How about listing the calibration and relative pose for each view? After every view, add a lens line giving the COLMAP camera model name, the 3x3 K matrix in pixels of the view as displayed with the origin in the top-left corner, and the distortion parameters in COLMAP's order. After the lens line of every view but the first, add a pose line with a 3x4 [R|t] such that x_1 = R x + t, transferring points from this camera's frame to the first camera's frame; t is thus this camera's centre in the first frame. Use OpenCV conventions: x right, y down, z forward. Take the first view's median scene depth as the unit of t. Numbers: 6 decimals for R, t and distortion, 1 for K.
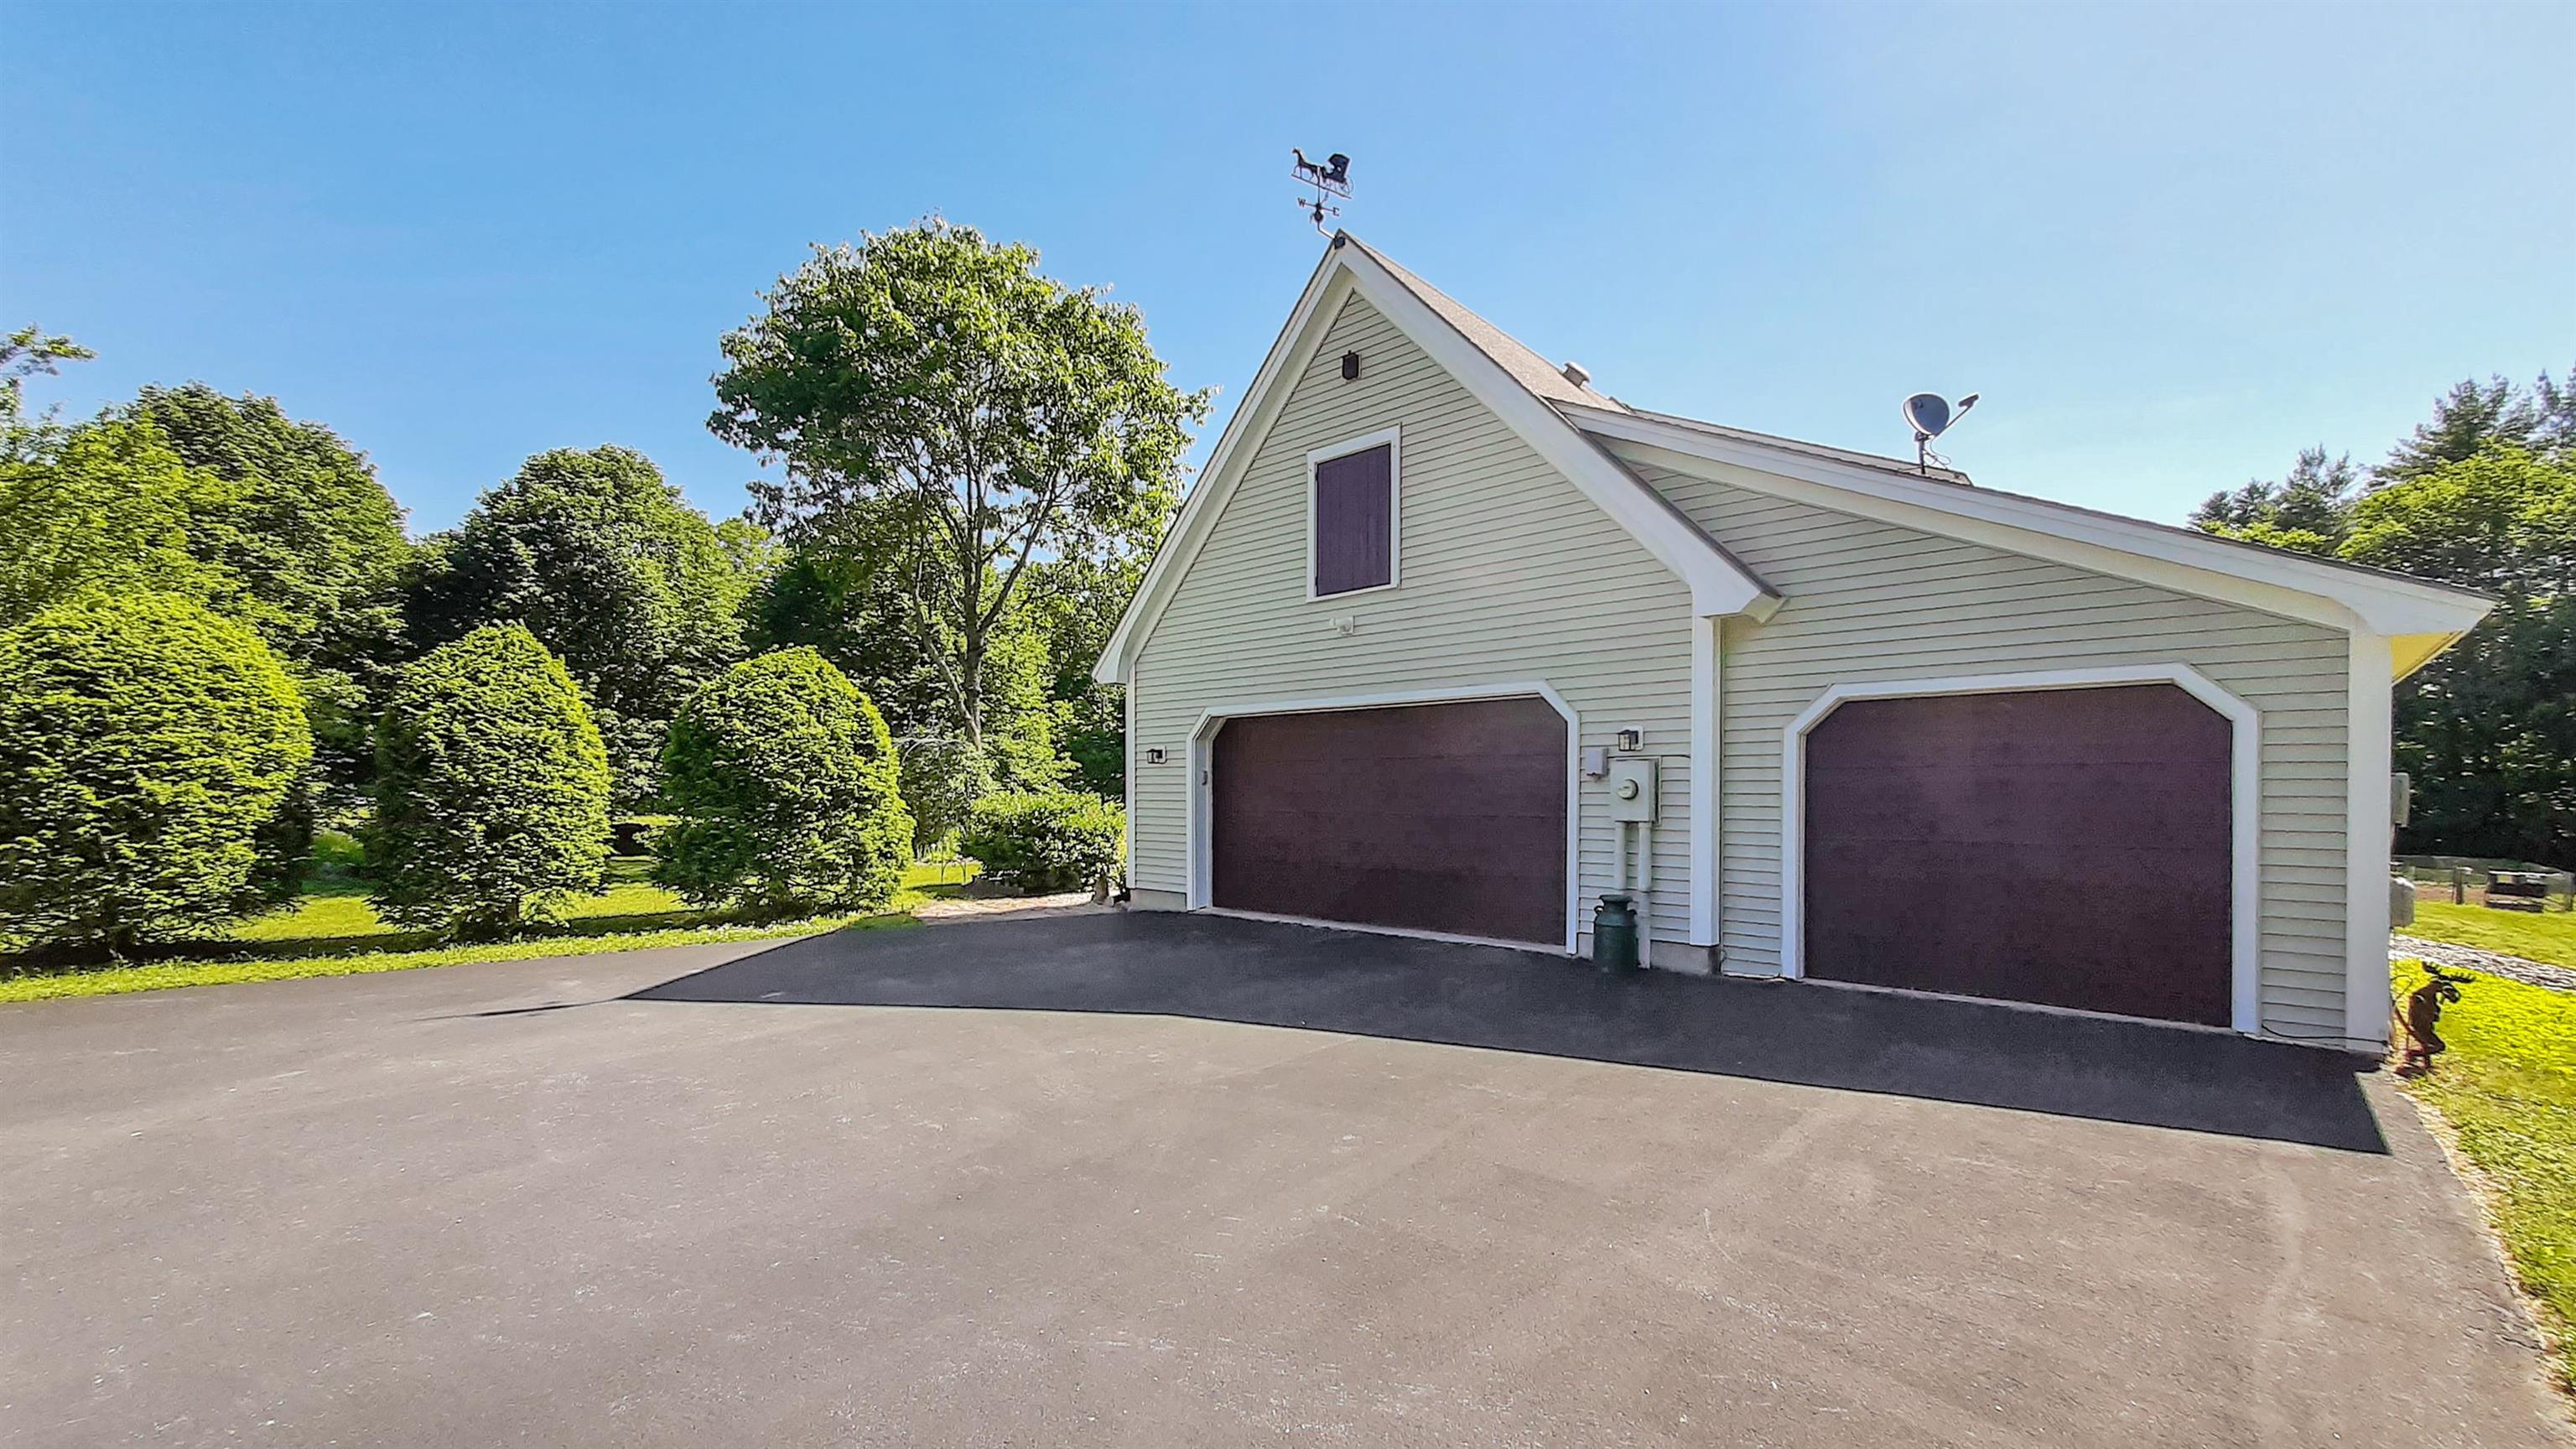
lens RADIAL K [[1000.5, 0, 1296.3], [0, 1000.5, 746.6], [0, 0, 1]] dist [0.051216, -0.020205]
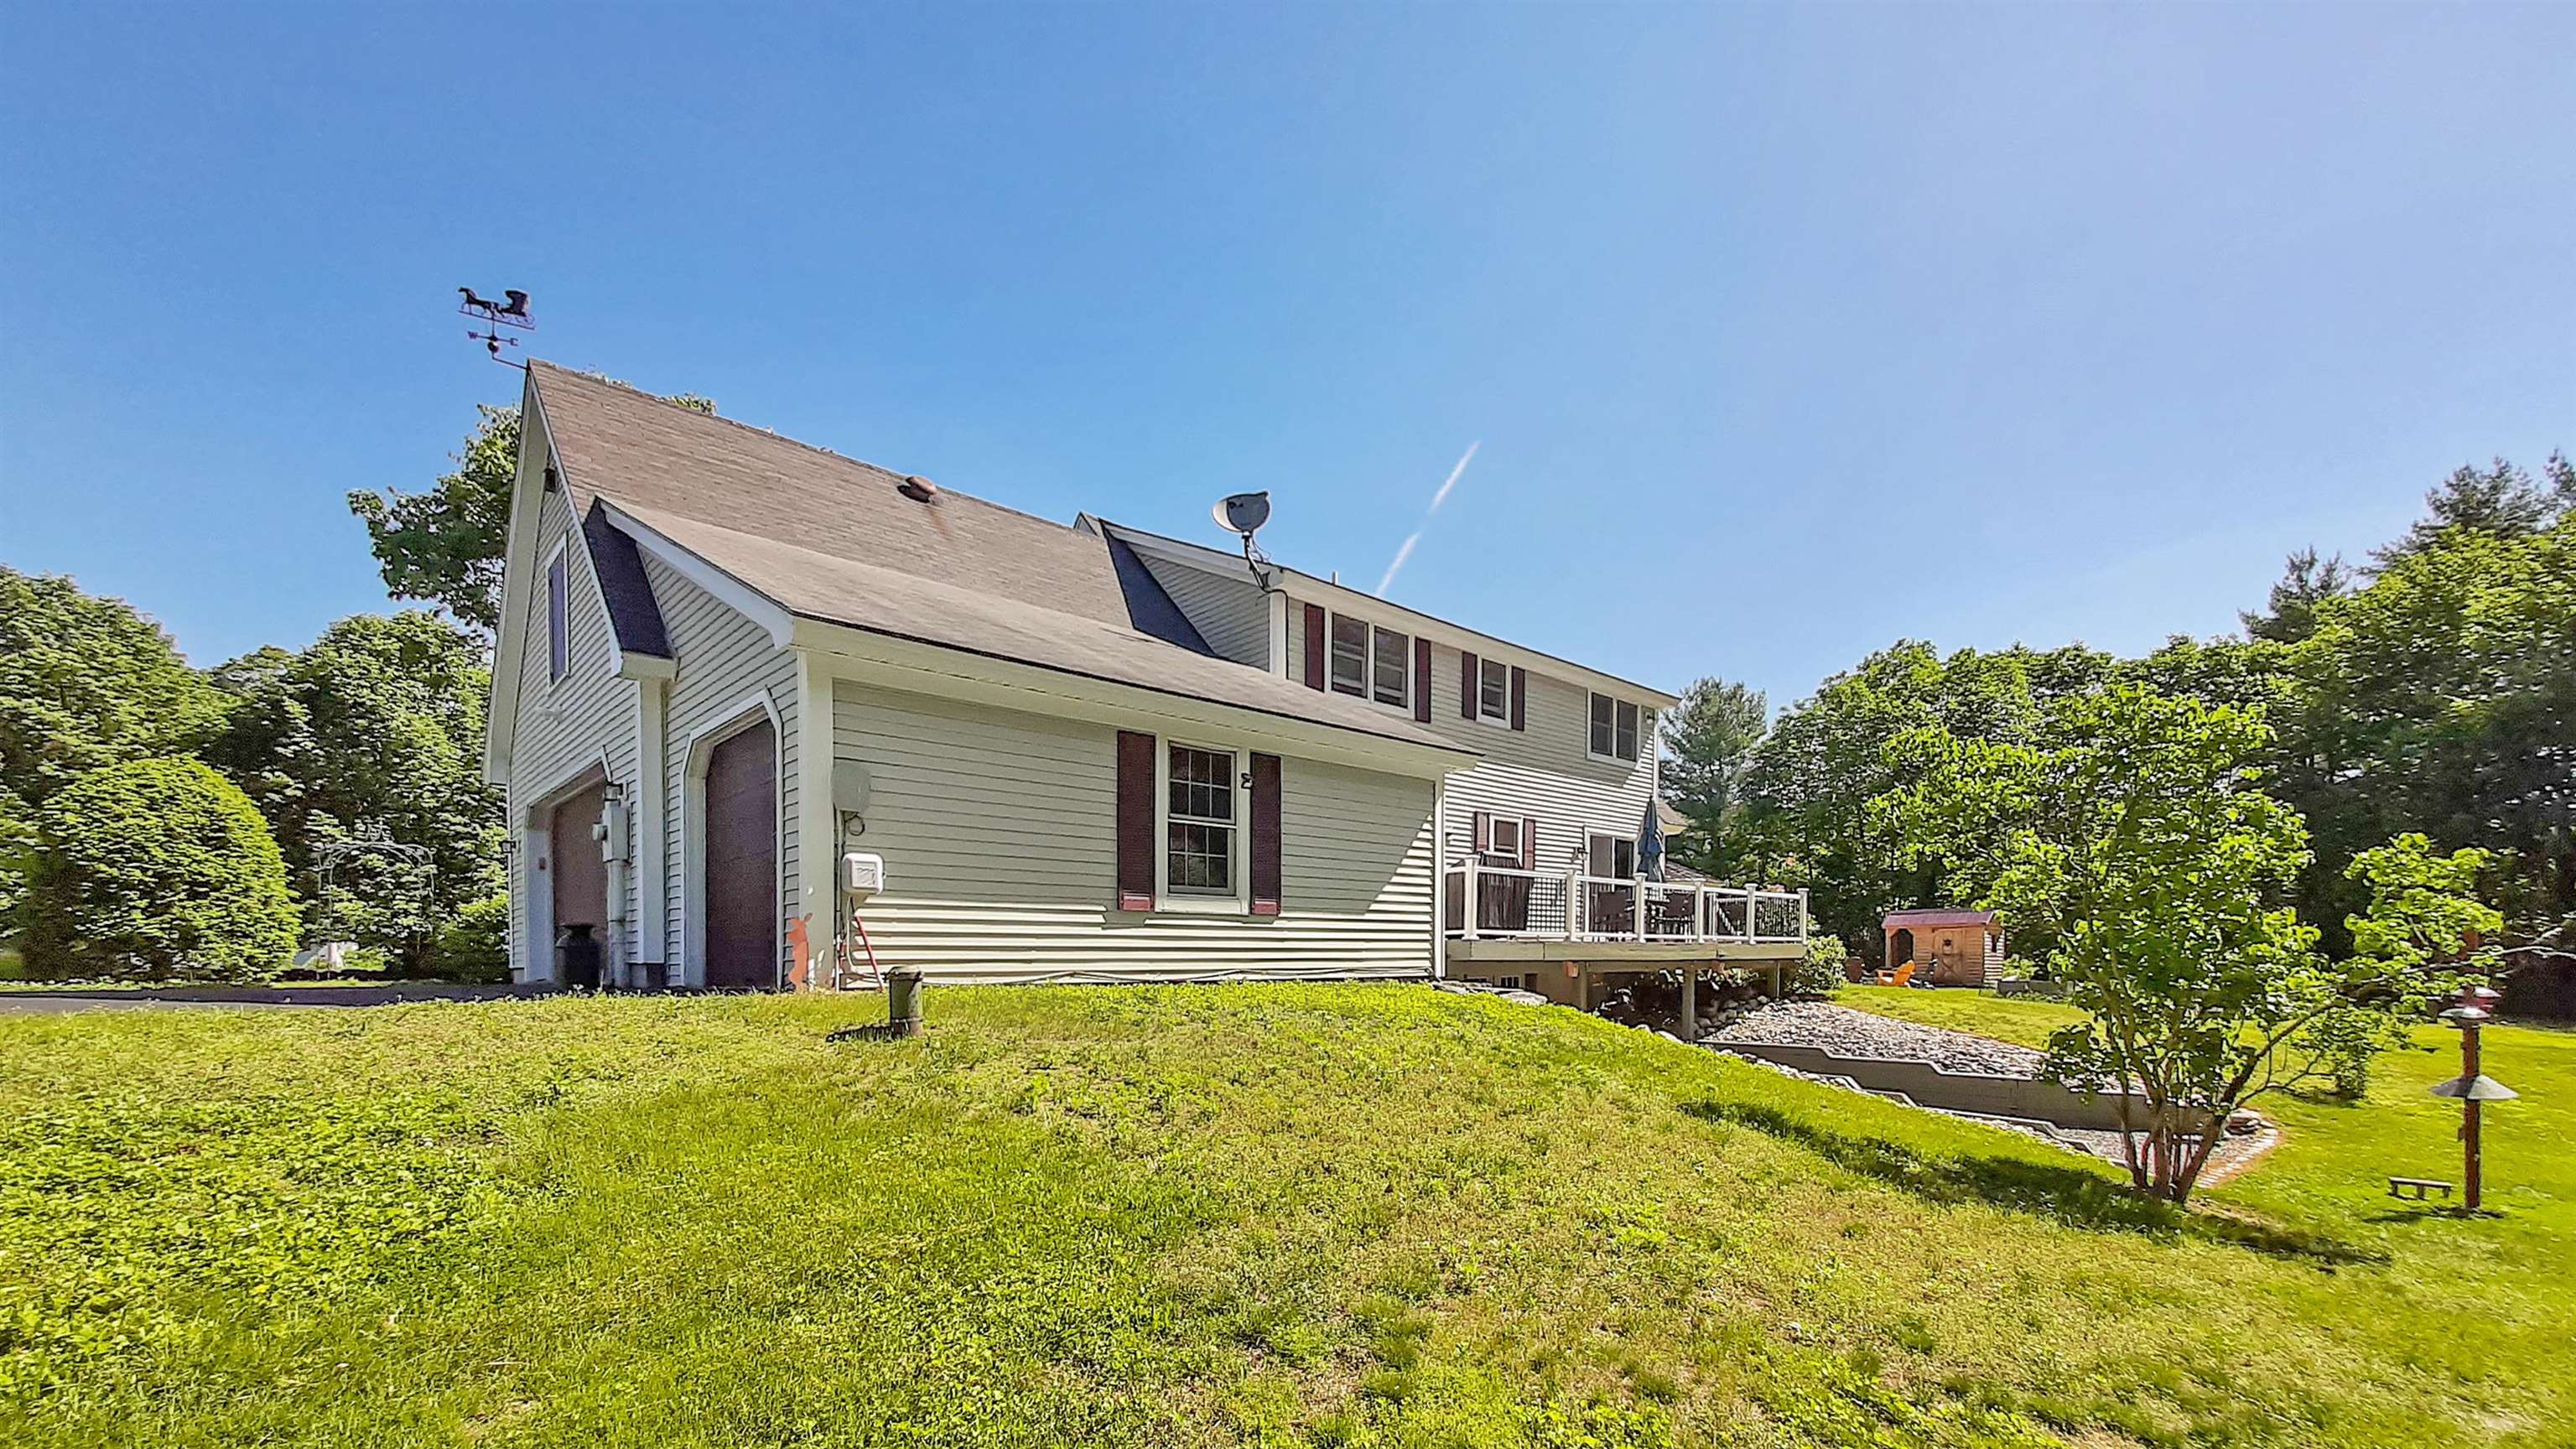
lens RADIAL K [[1046.9, 0, 1290.3], [0, 1046.9, 947.4], [0, 0, 1]] dist [0.017718, -0.004812]
pose [[0.997491, -0.017830, -0.068514, 0.411798], [0.020016, 0.999308, 0.031359, 0.051922], [0.067907, -0.032652, 0.997157, -0.056300]]
